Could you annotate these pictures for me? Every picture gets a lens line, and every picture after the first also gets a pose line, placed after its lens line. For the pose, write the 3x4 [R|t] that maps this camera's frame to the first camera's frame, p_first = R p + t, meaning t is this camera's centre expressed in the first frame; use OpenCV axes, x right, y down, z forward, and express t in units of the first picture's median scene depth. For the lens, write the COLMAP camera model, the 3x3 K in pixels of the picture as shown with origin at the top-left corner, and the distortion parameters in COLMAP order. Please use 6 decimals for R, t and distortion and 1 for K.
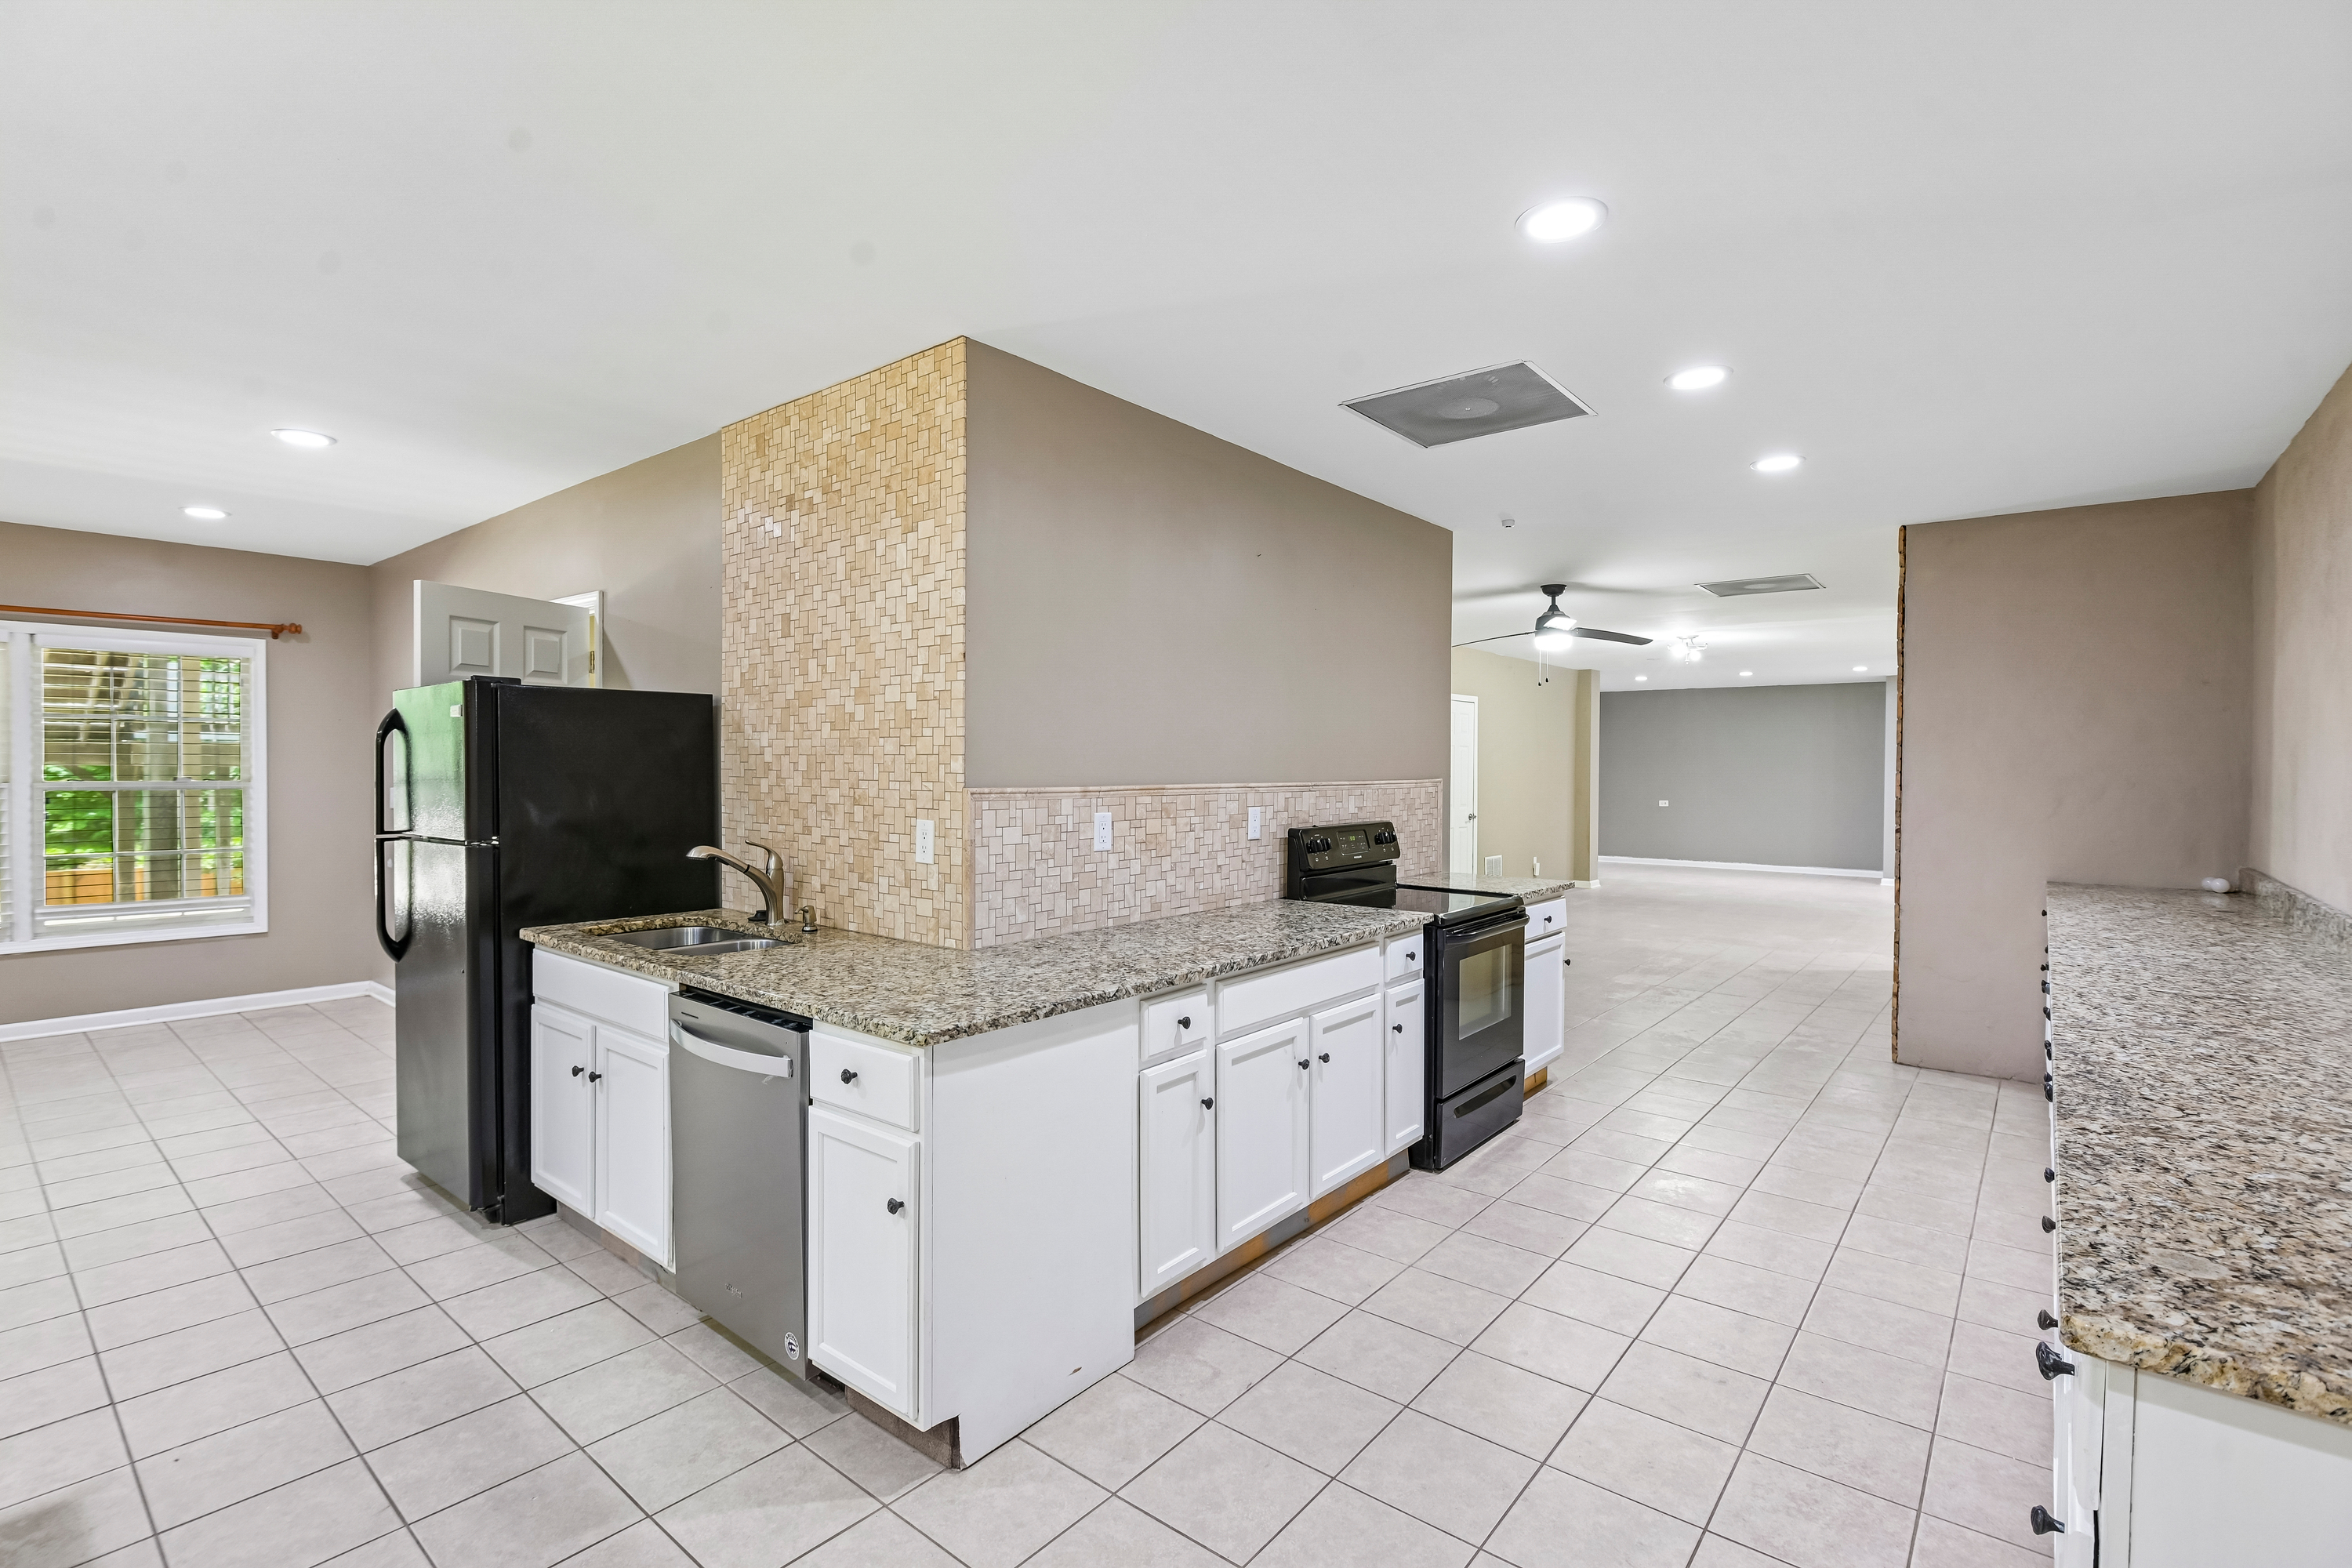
lens RADIAL K [[1072.3, 0, 1179.8], [0, 1072.3, 778.5], [0, 0, 1]] dist [-0.007481, -0.006262]
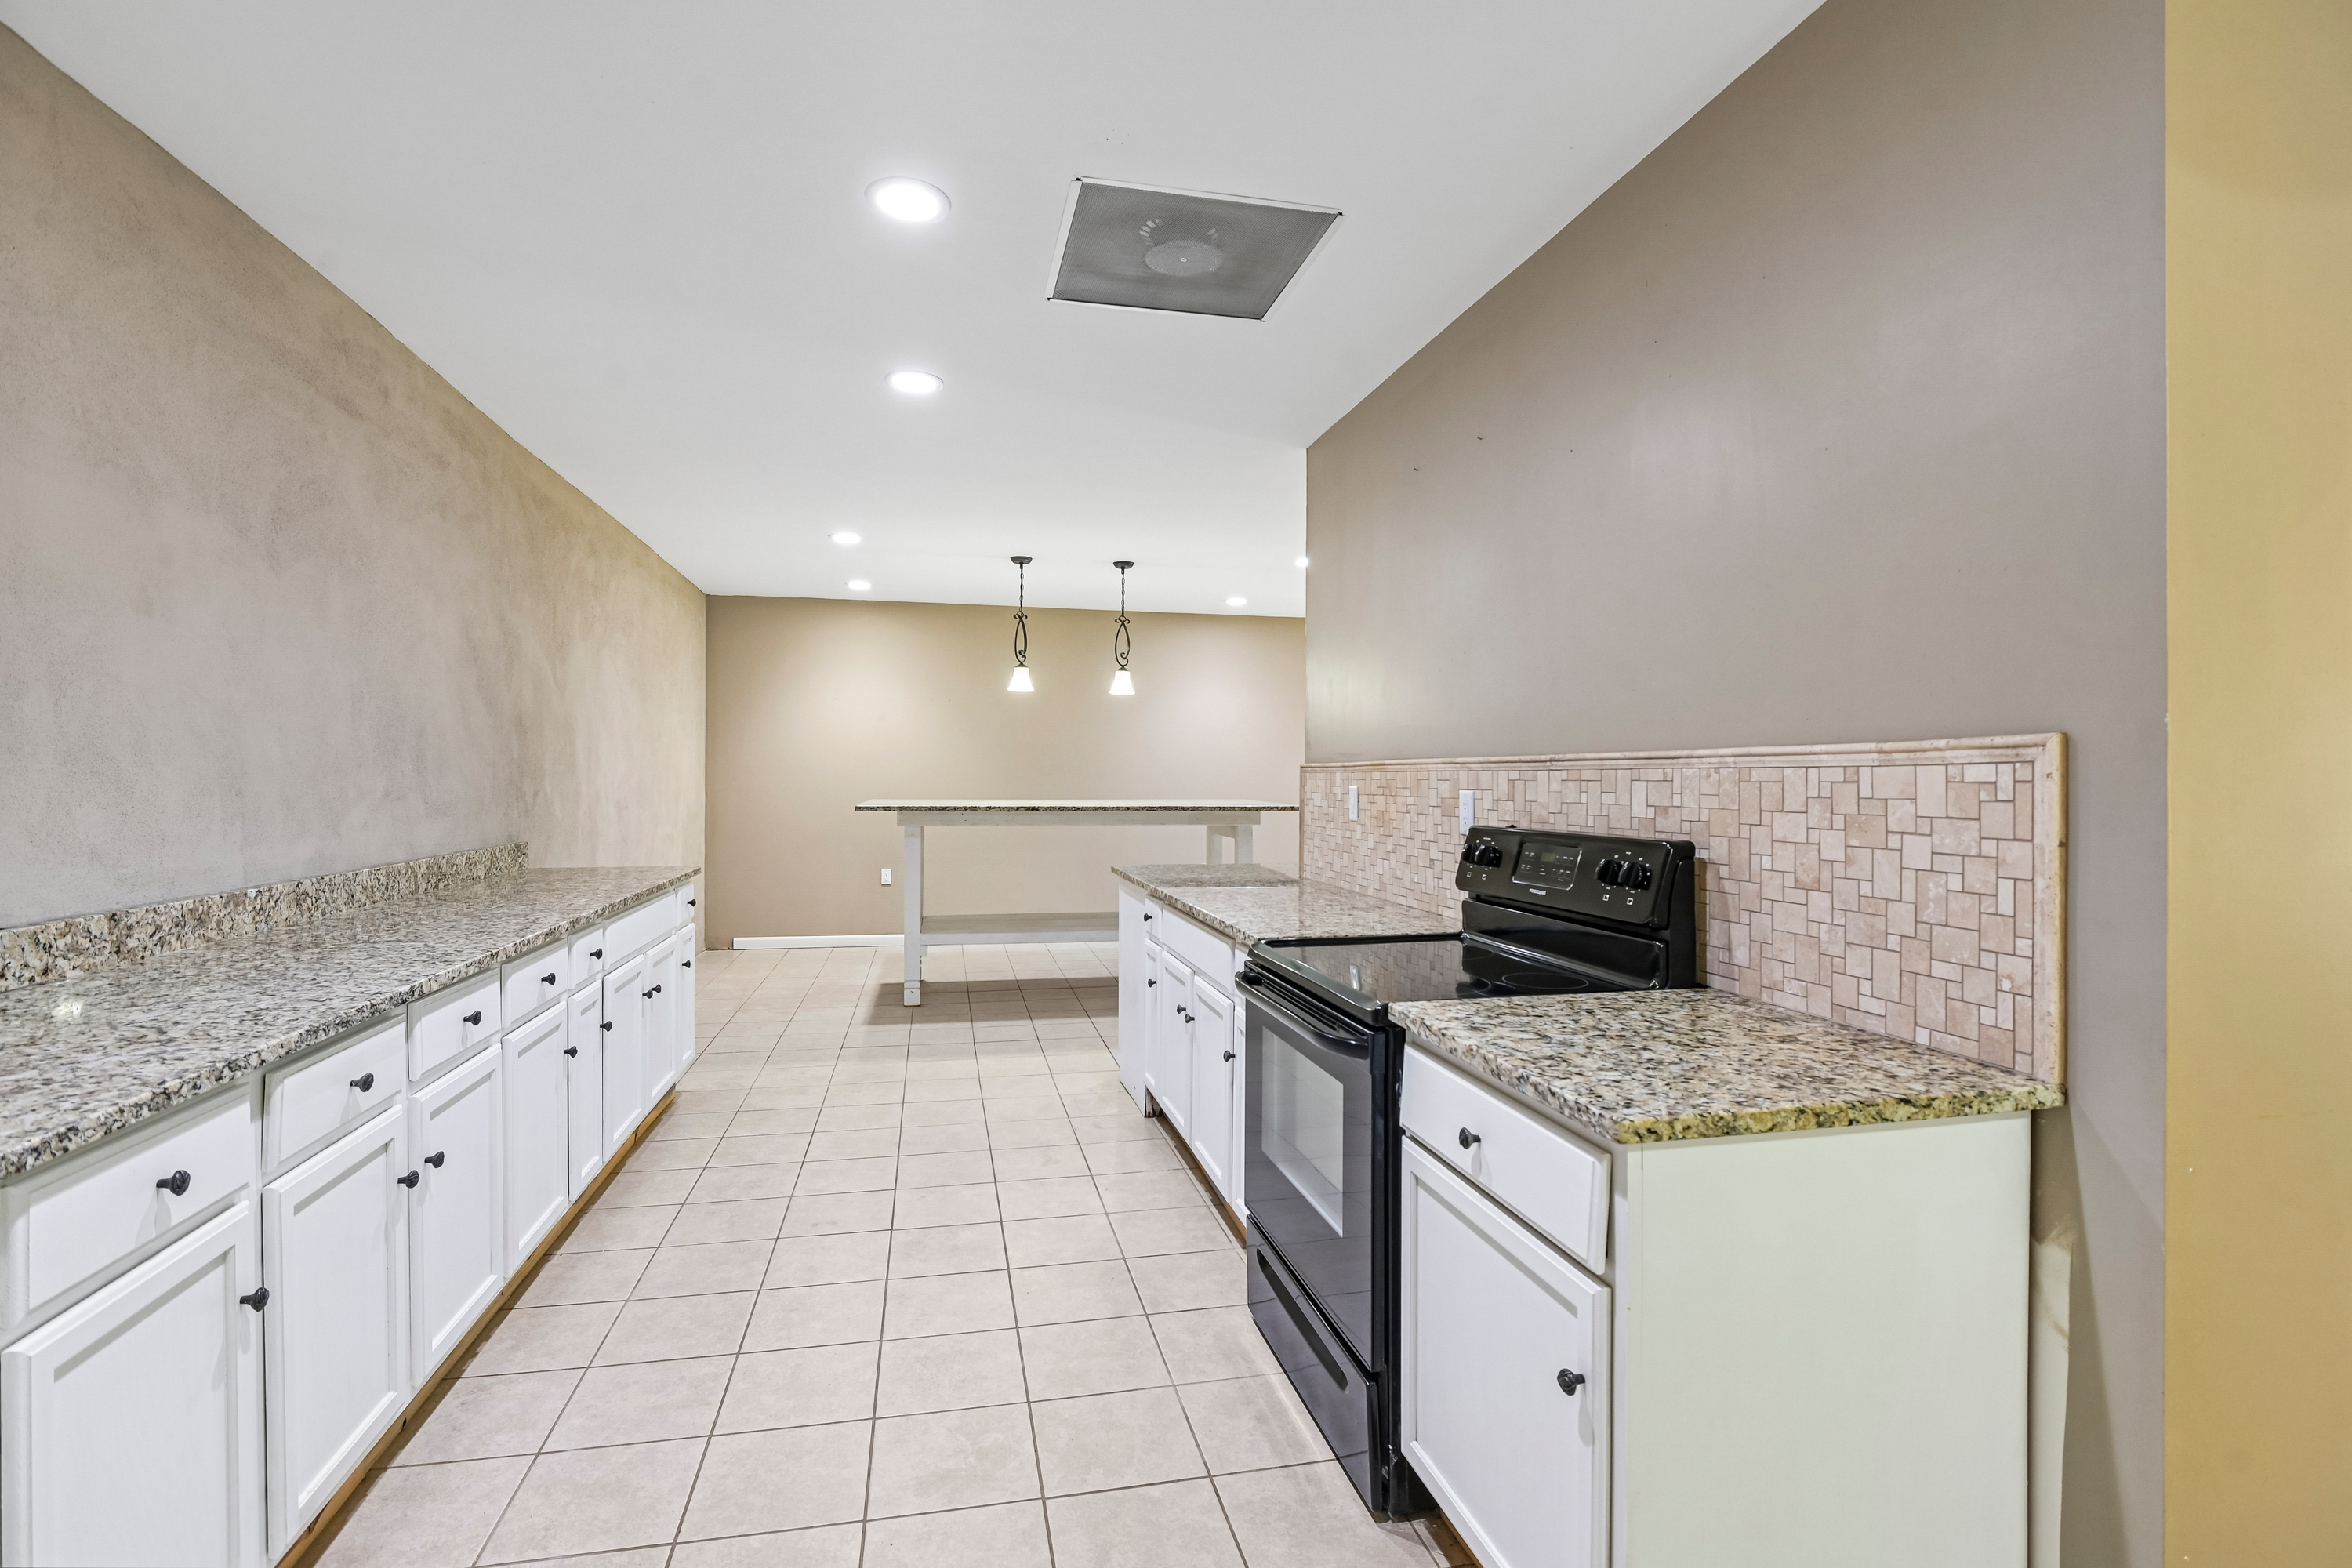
lens RADIAL K [[1072.3, 0, 1179.8], [0, 1072.3, 778.5], [0, 0, 1]] dist [-0.007481, -0.006262]
pose [[-0.610675, -0.008081, -0.791840, 0.879534], [-0.019517, 0.999798, 0.004848, 0.021488], [0.791641, 0.018415, -0.610709, 1.480522]]
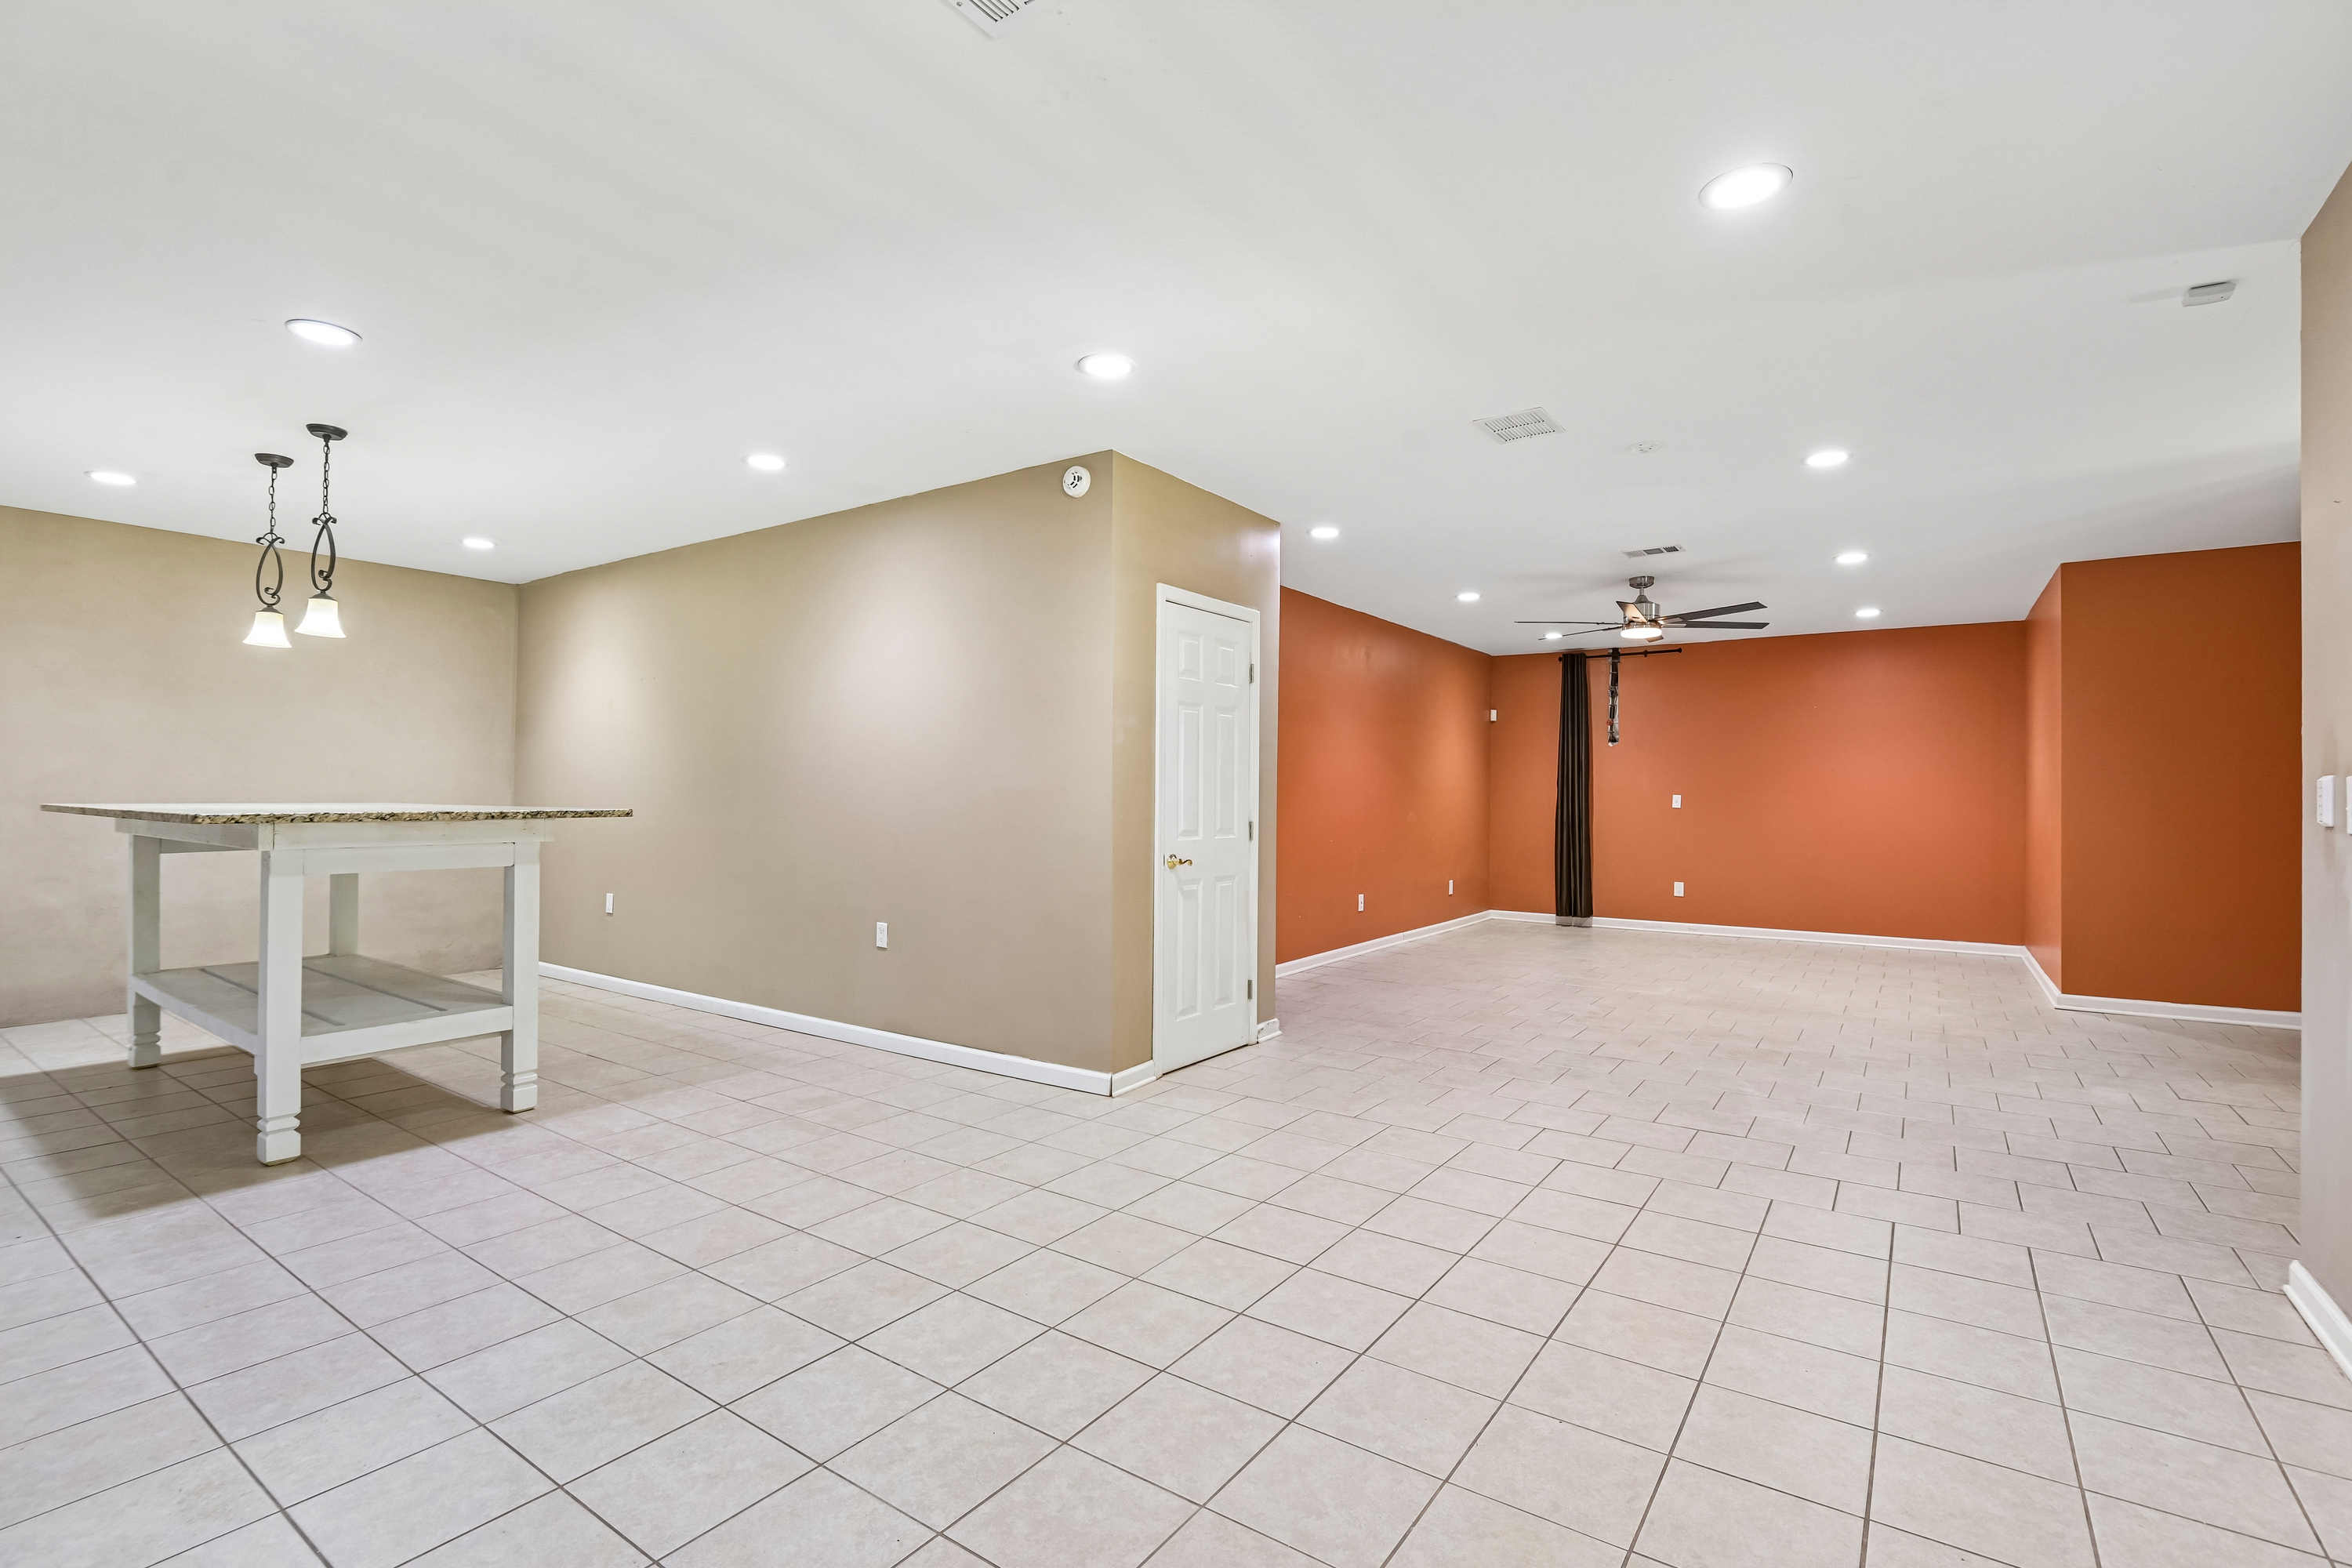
lens RADIAL K [[1072.3, 0, 1179.8], [0, 1072.3, 778.5], [0, 0, 1]] dist [-0.007481, -0.006262]
pose [[-0.996915, -0.015079, -0.077029, -1.409921], [-0.014809, 0.999882, -0.004072, 0.033424], [0.077081, -0.002918, -0.997021, 1.494777]]
